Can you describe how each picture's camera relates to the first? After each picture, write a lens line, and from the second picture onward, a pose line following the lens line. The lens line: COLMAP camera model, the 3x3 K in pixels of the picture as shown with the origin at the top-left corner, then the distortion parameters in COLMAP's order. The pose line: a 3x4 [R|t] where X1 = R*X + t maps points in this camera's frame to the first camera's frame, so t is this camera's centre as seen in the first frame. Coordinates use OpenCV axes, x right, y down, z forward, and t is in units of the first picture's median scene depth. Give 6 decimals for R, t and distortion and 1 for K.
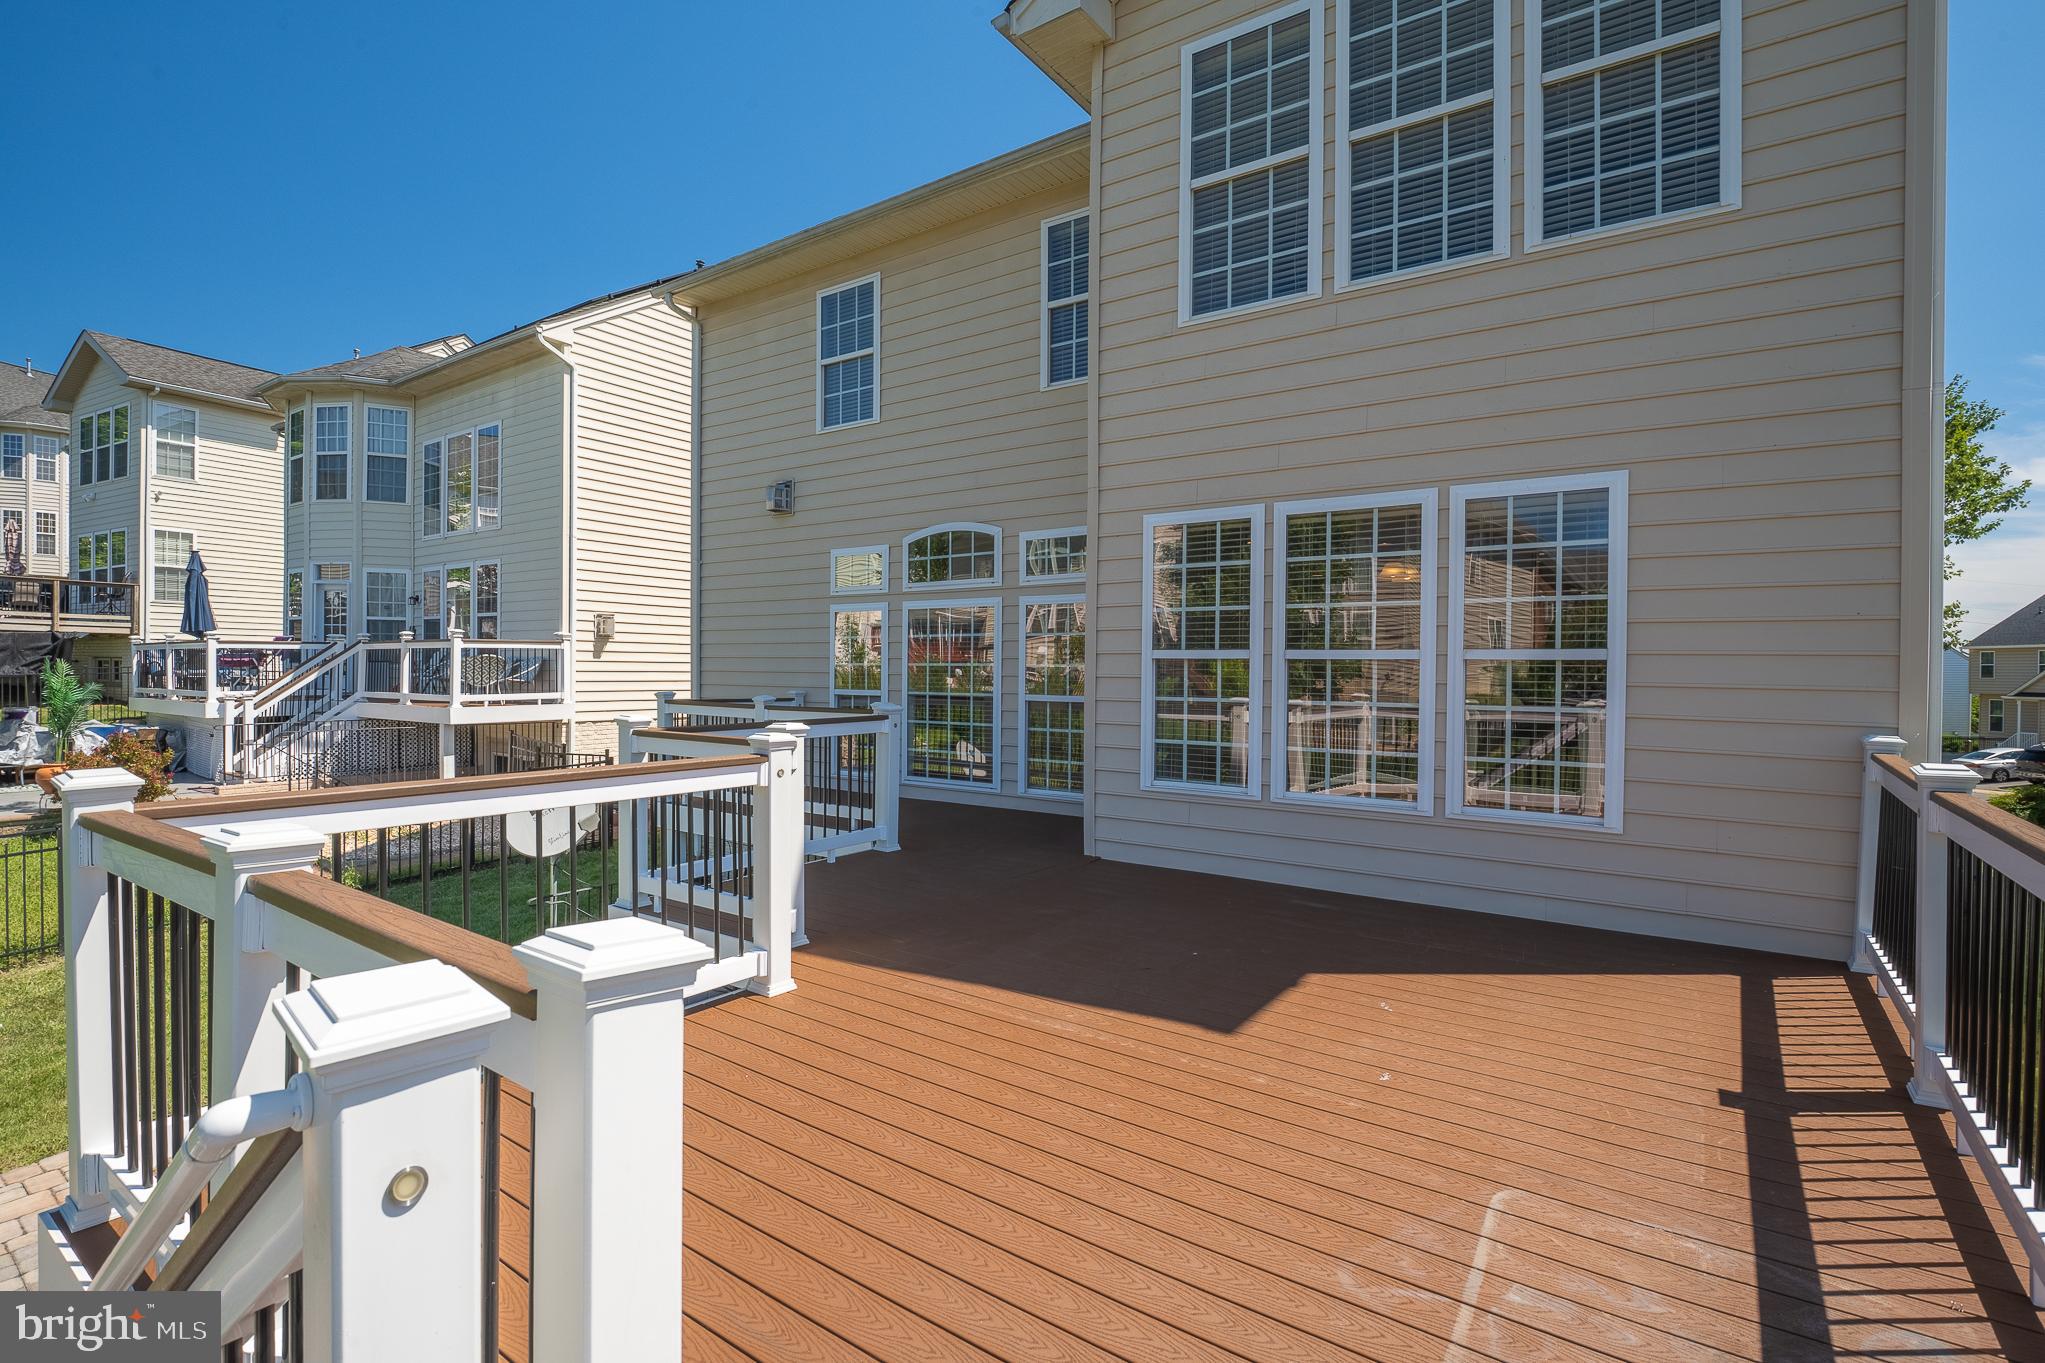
lens RADIAL K [[959.1, 0, 1017.2], [0, 959.1, 658.1], [0, 0, 1]] dist [-0.011474, -0.000874]
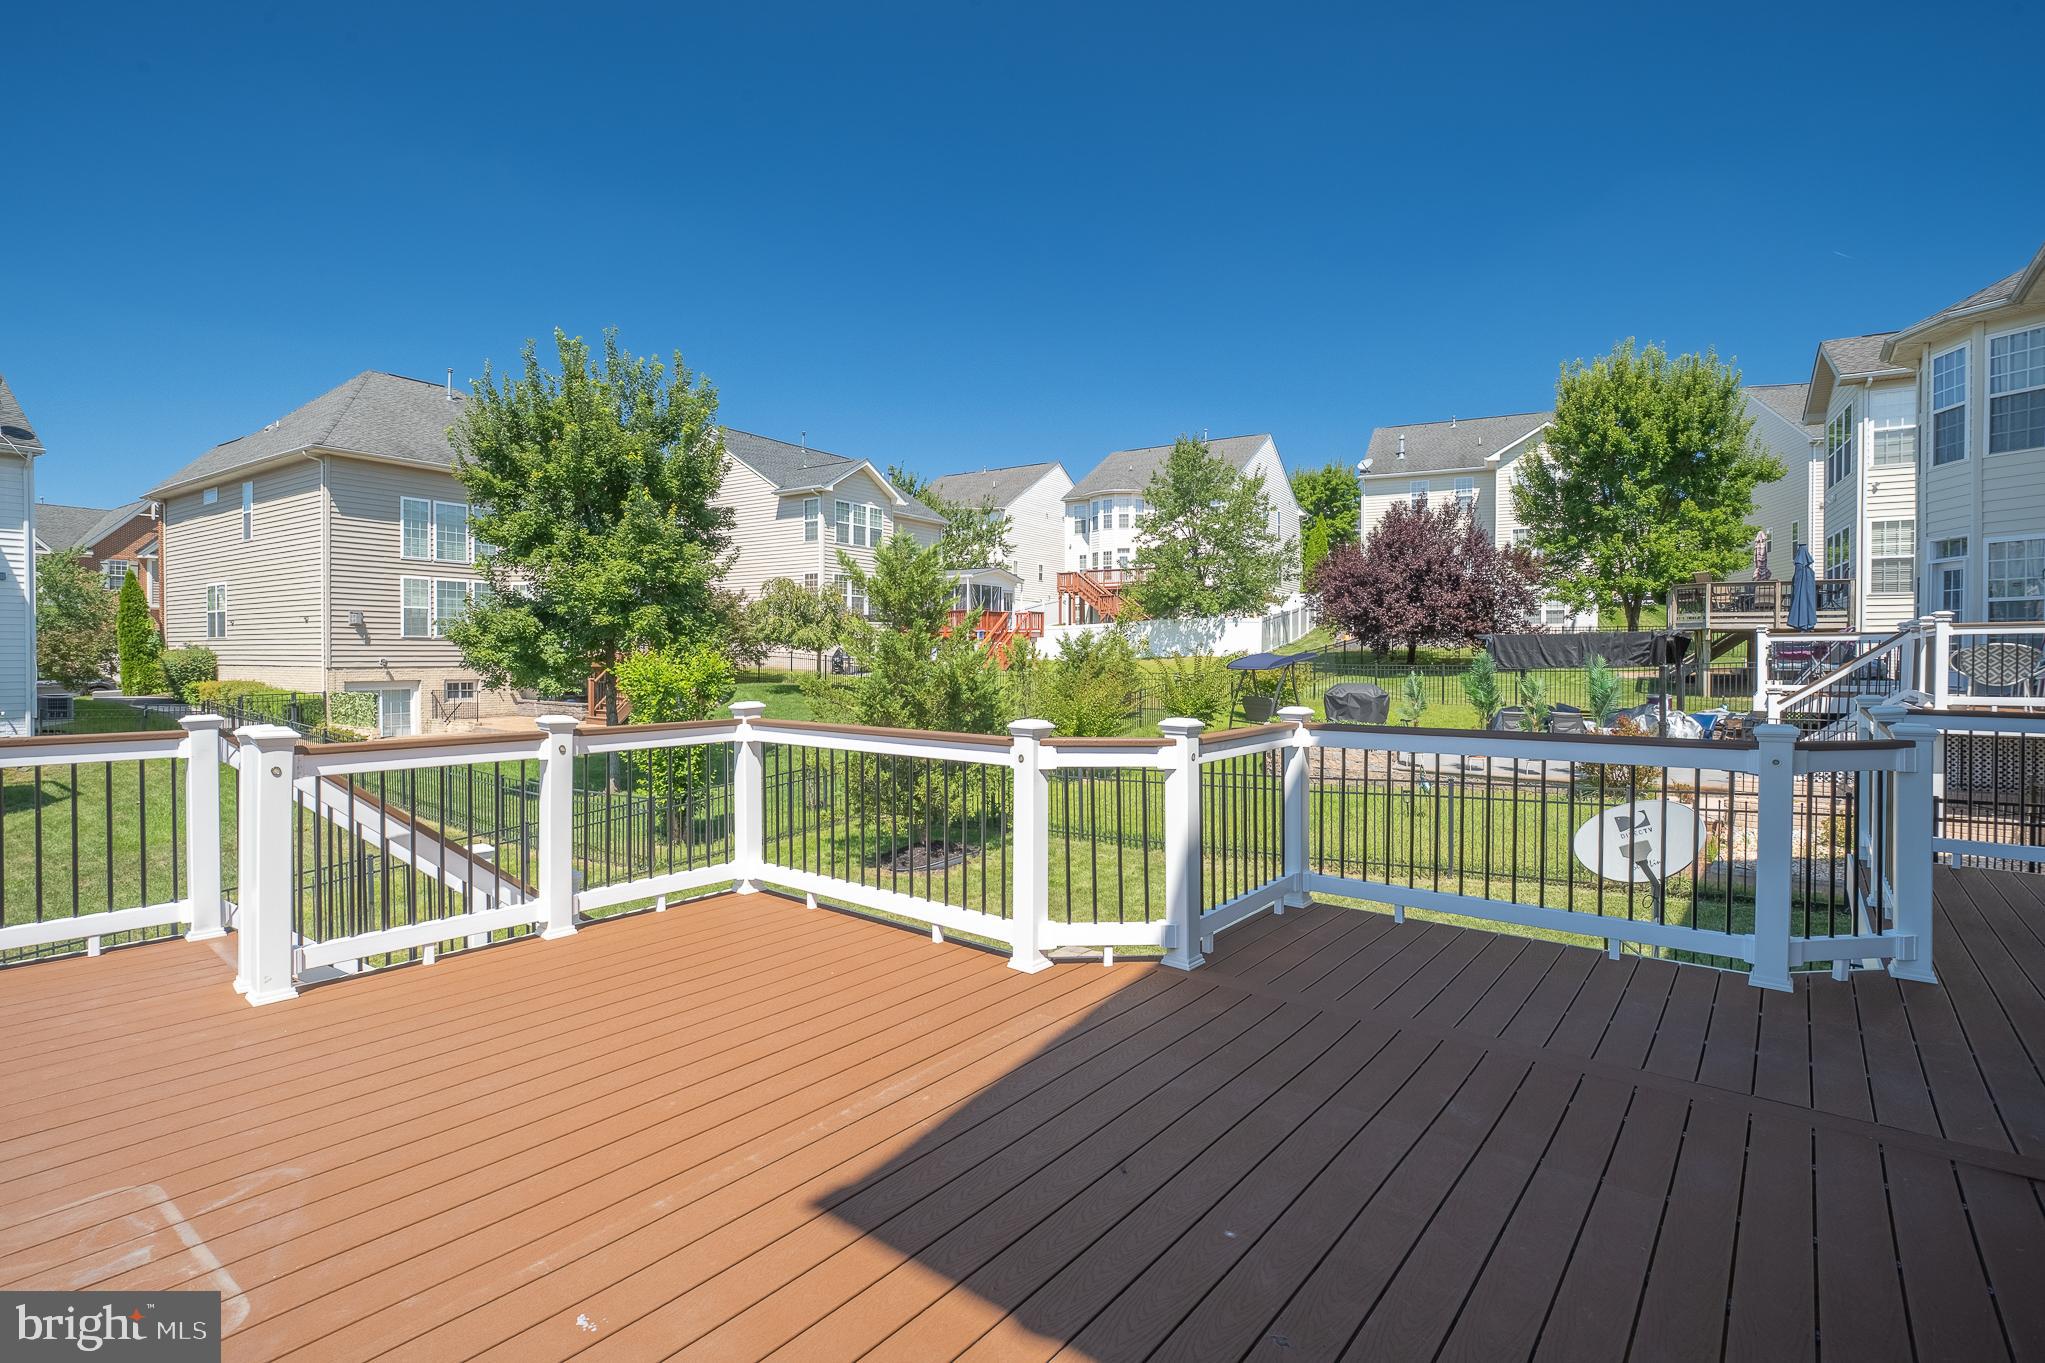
lens RADIAL K [[952.2, 0, 1022.2], [0, 952.2, 677.0], [0, 0, 1]] dist [-0.016990, 0.000923]
pose [[-0.064510, 0.018232, -0.997750, 0.561771], [0.007727, 0.999812, 0.017771, 0.009890], [0.997887, -0.006563, -0.064639, 0.775819]]
